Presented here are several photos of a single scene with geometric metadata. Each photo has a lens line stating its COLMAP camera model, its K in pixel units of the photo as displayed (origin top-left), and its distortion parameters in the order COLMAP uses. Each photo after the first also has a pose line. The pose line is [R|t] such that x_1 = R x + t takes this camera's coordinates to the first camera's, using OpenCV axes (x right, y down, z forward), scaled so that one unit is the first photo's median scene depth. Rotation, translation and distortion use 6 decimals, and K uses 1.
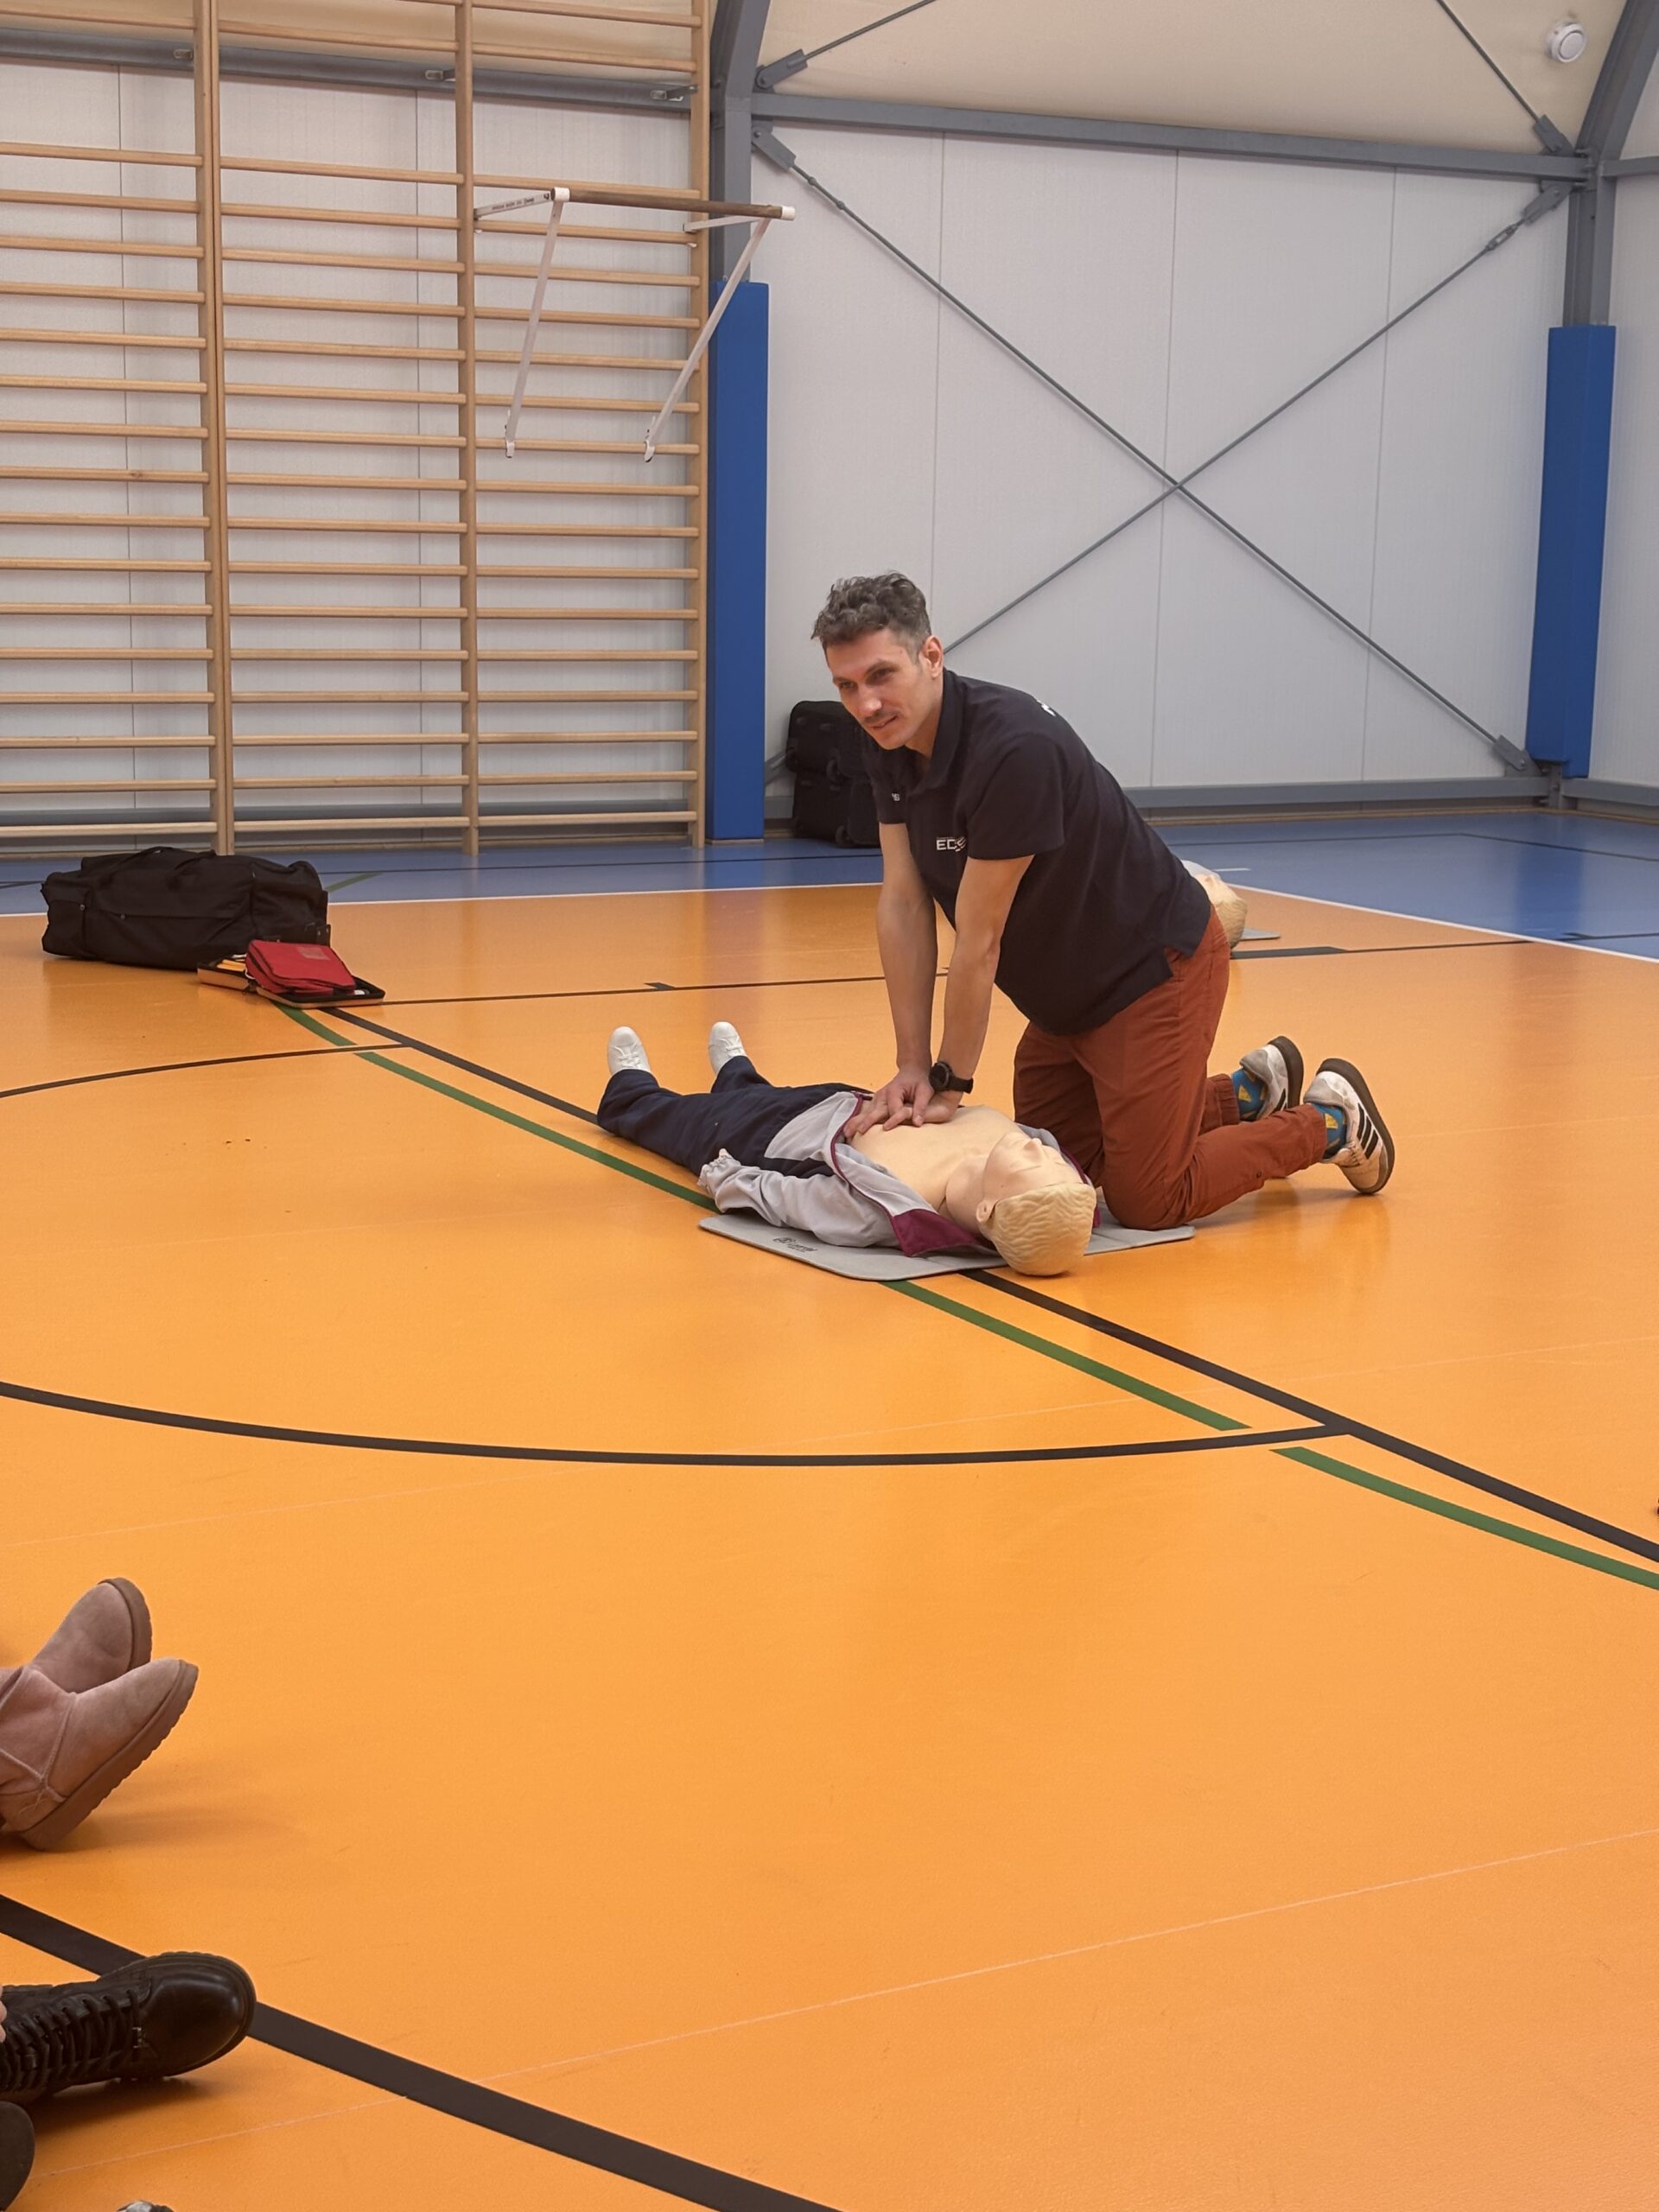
lens RADIAL K [[3343.6, 0, 829.5], [0, 3343.6, 1106.0], [0, 0, 1]] dist [0.013400, 0.019014]
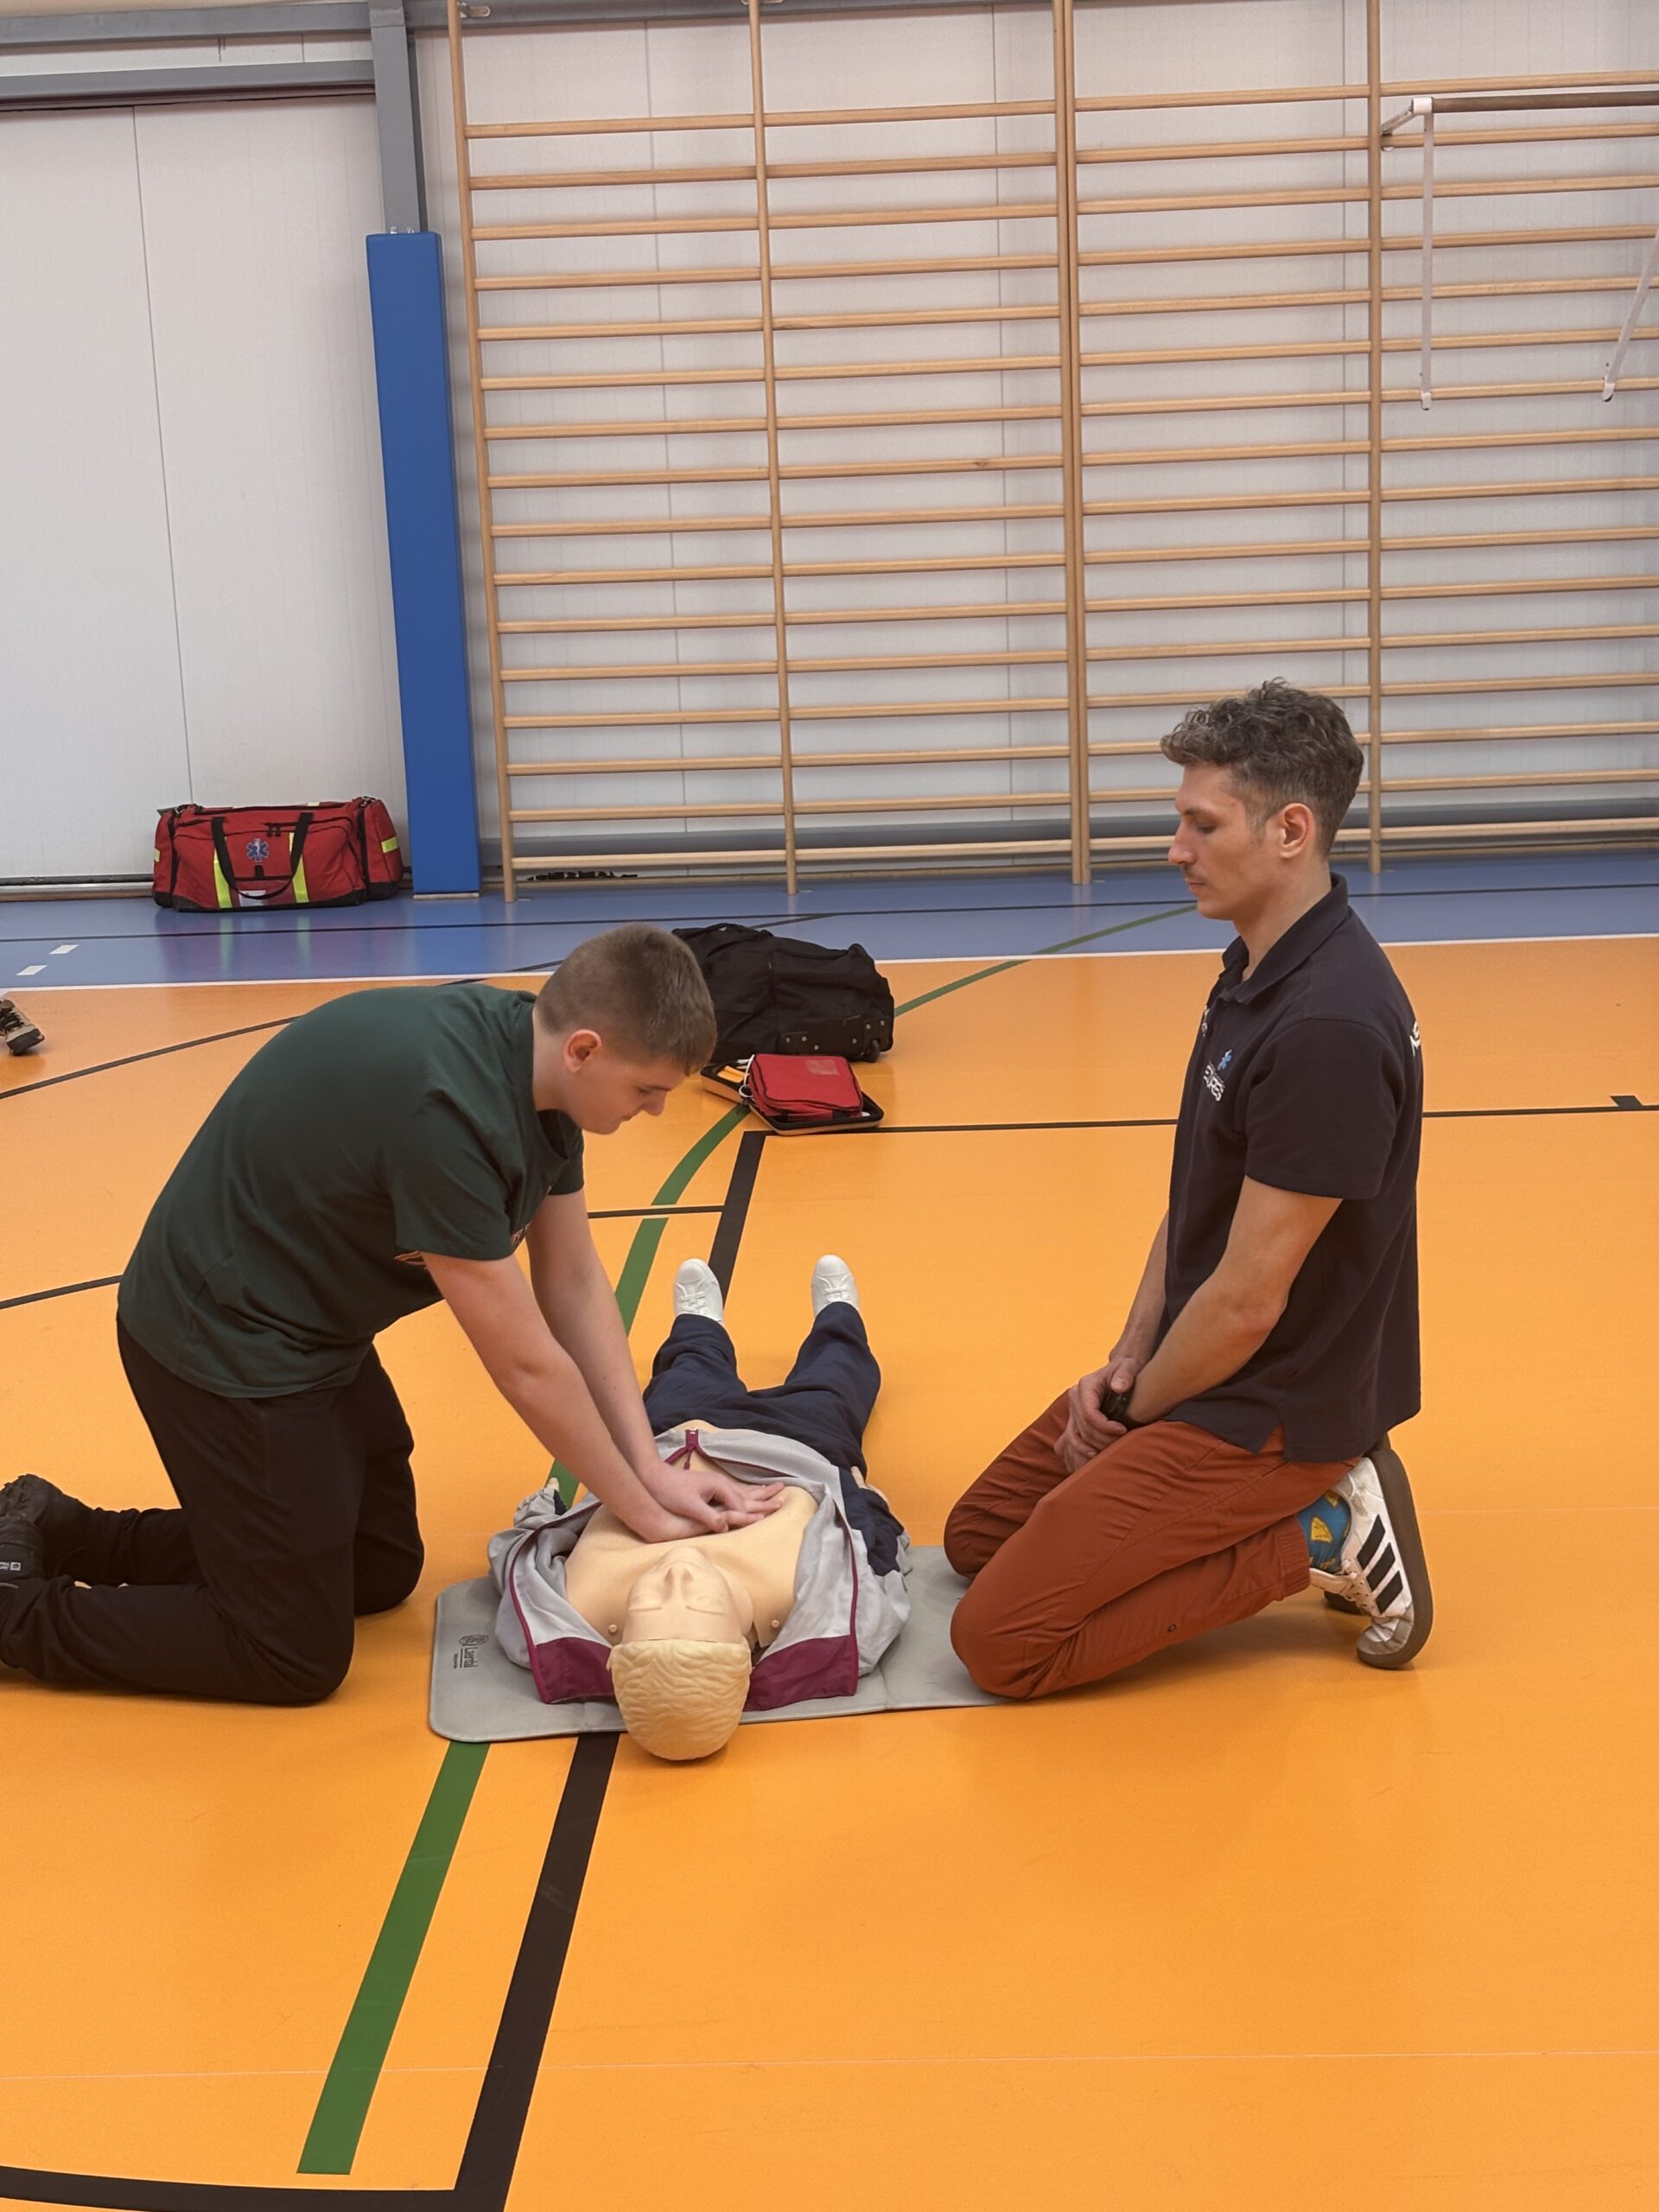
lens RADIAL K [[3287.2, 0, 829.5], [0, 3287.2, 1106.0], [0, 0, 1]] dist [0.009929, -0.540196]
pose [[0.870472, 0.043297, -0.490310, 0.199288], [-0.020686, 0.998462, 0.051445, -0.057919], [0.491783, -0.034639, 0.870028, 0.196220]]
